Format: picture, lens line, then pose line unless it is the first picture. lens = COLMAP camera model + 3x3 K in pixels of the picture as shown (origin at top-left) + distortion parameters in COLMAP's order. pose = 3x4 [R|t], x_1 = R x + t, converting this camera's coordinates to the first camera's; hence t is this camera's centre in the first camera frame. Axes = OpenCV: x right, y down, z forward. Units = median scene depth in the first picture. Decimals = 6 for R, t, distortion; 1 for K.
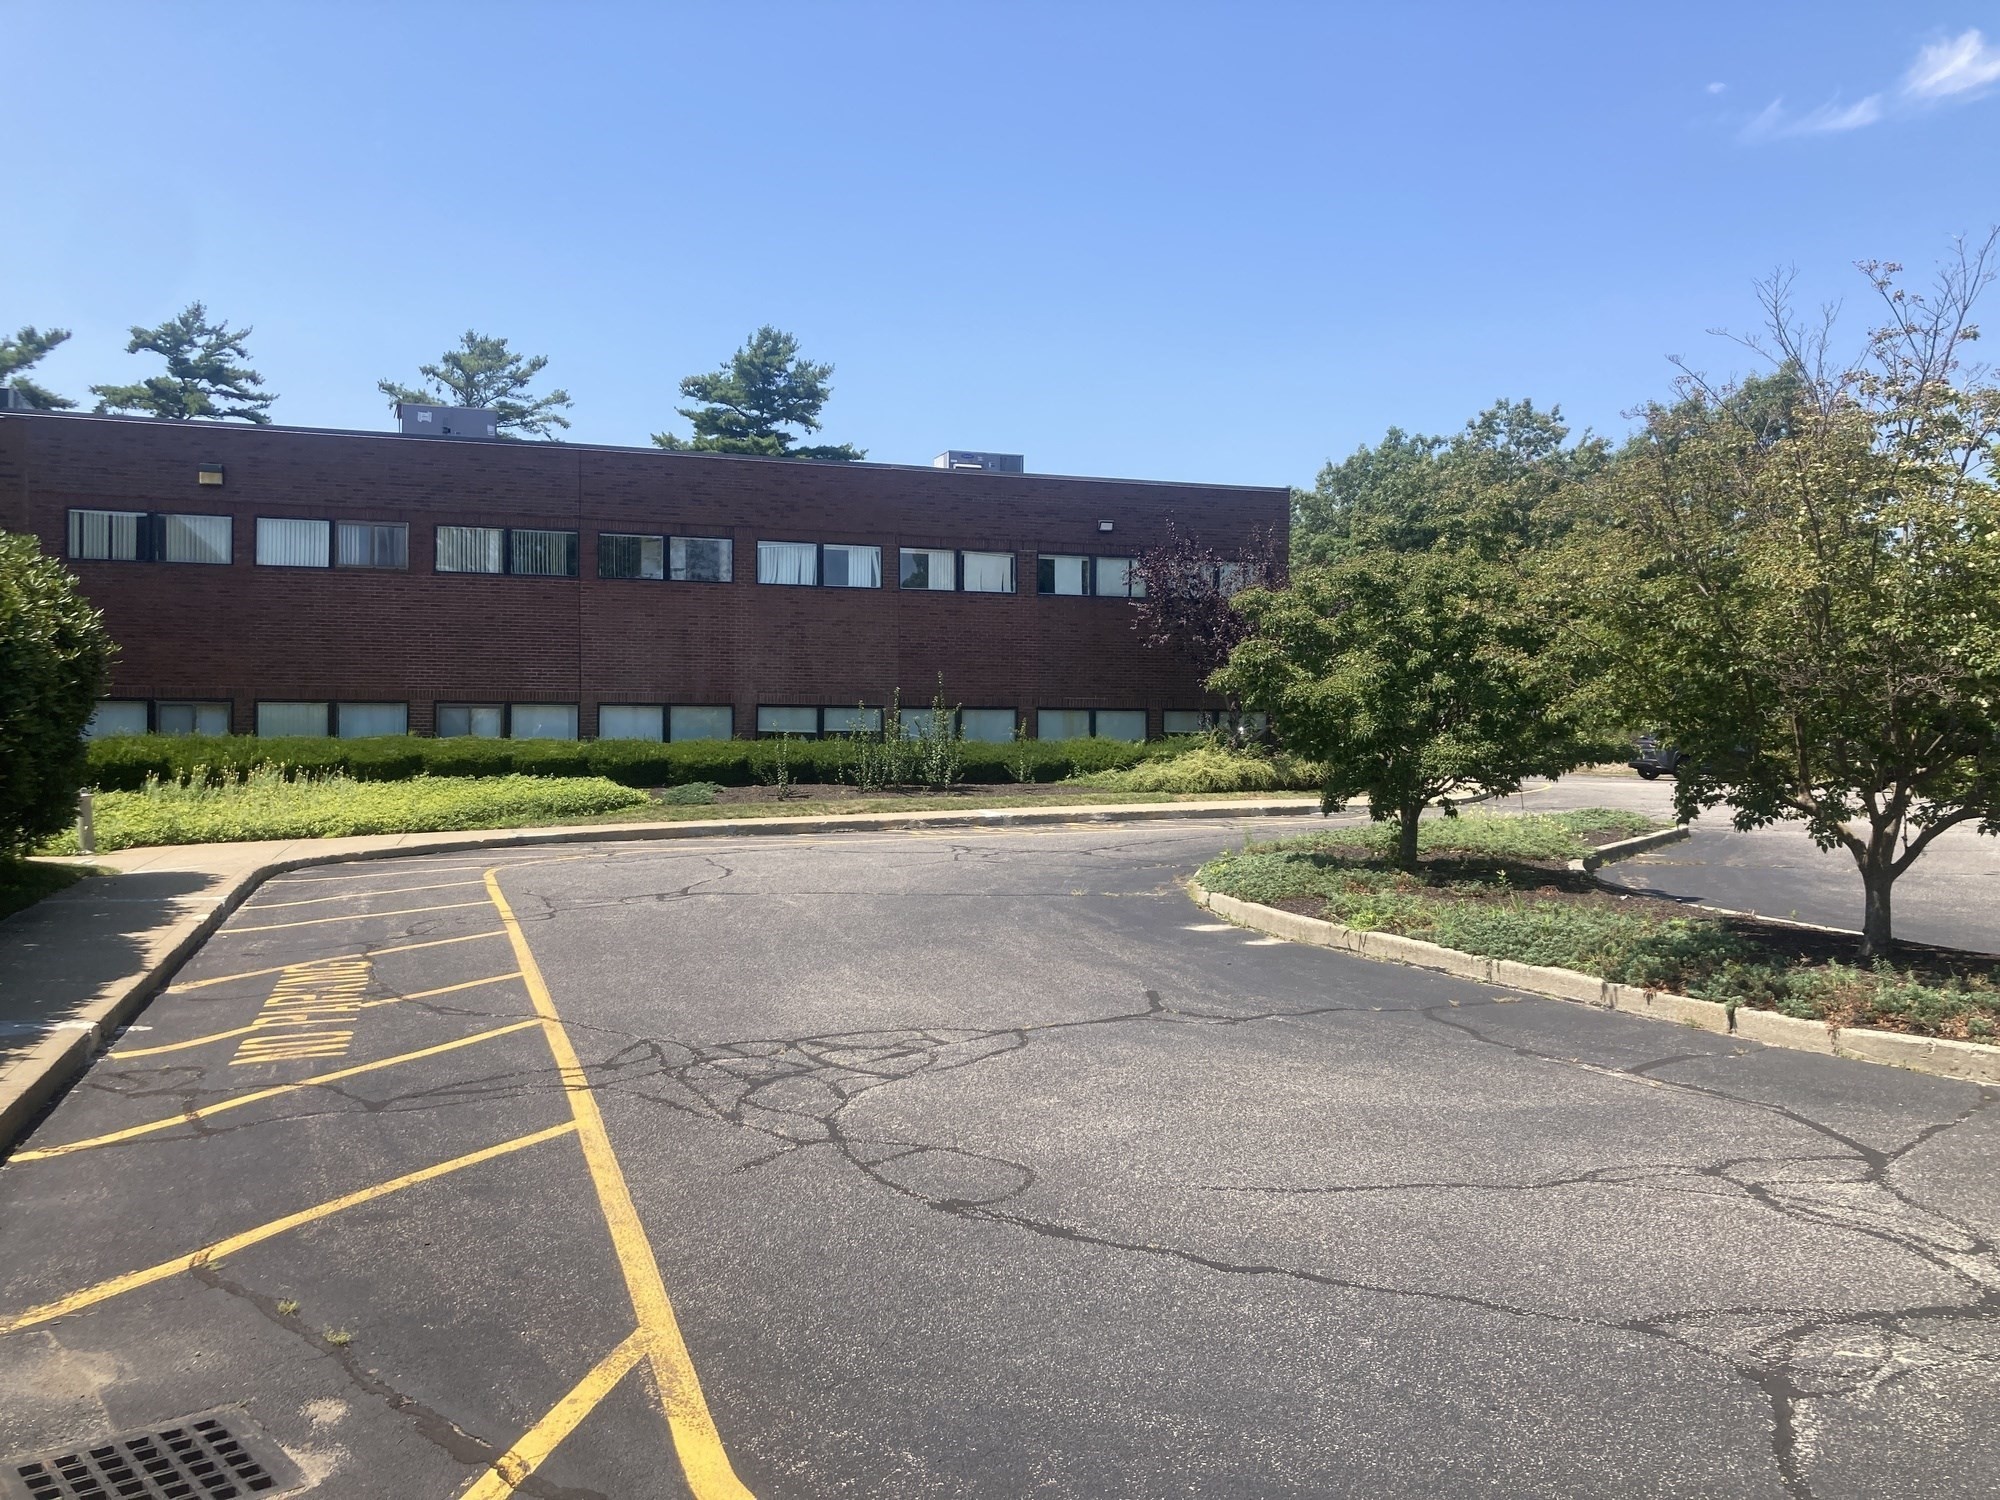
lens RADIAL K [[1661.8, 0, 1000.0], [0, 1661.8, 750.0], [0, 0, 1]] dist [0.044514, -0.090076]
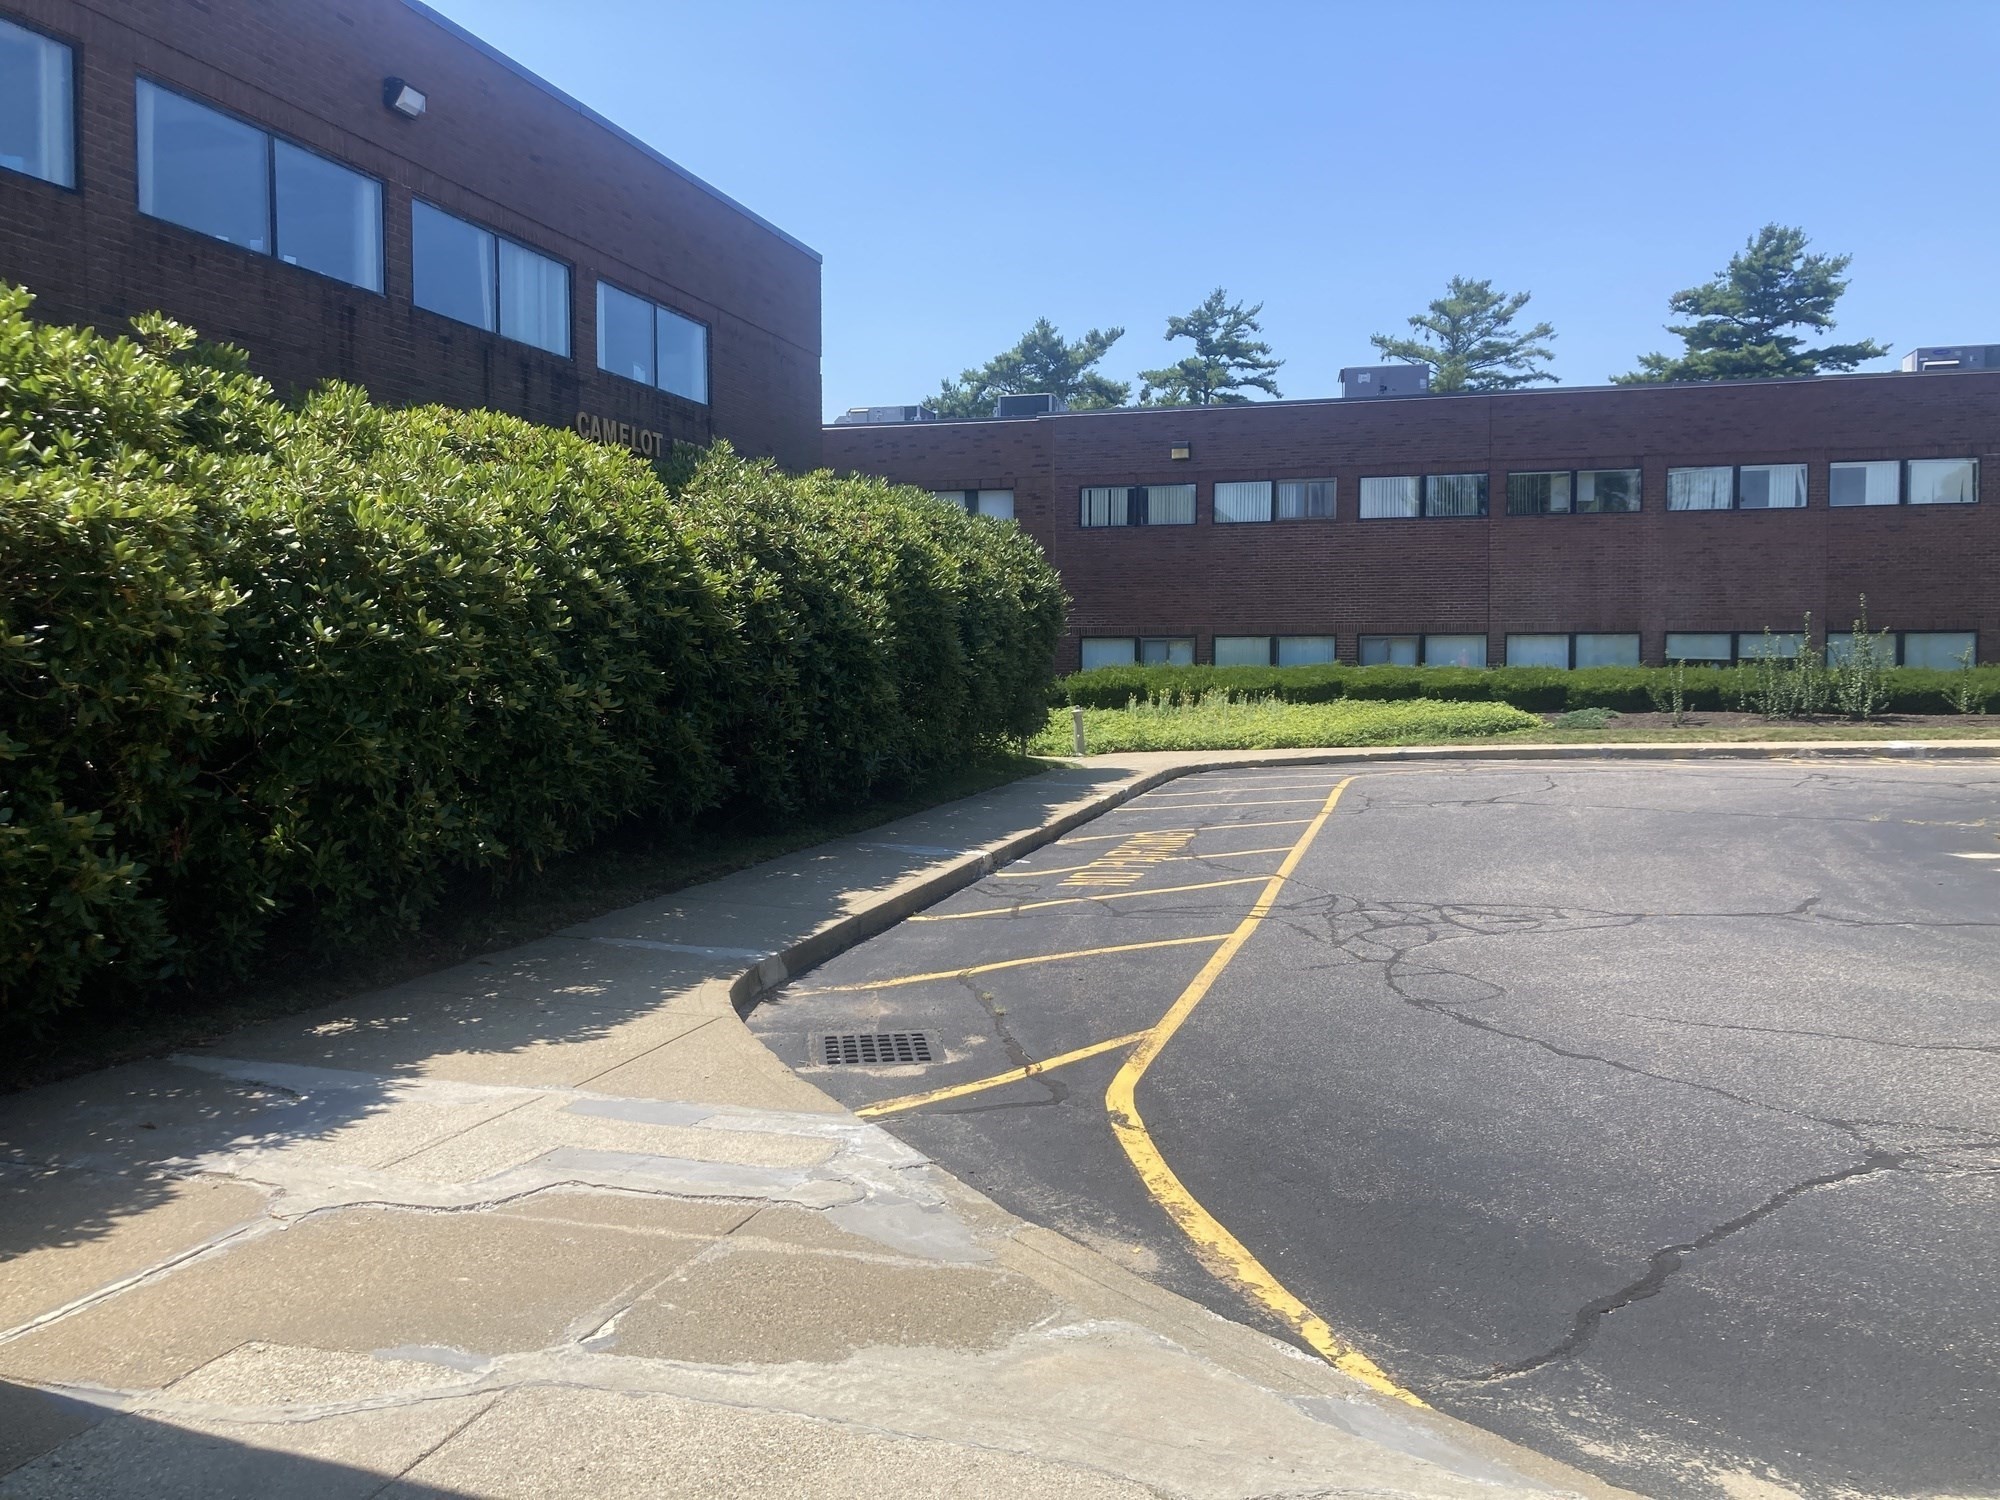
lens RADIAL K [[1638.1, 0, 913.2], [0, 1638.1, 759.2], [0, 0, 1]] dist [0.060118, -0.083418]
pose [[0.792442, 0.032108, -0.609102, 0.107821], [-0.003097, 0.998812, 0.048622, 0.002428], [0.609940, -0.036644, 0.791600, -0.074899]]
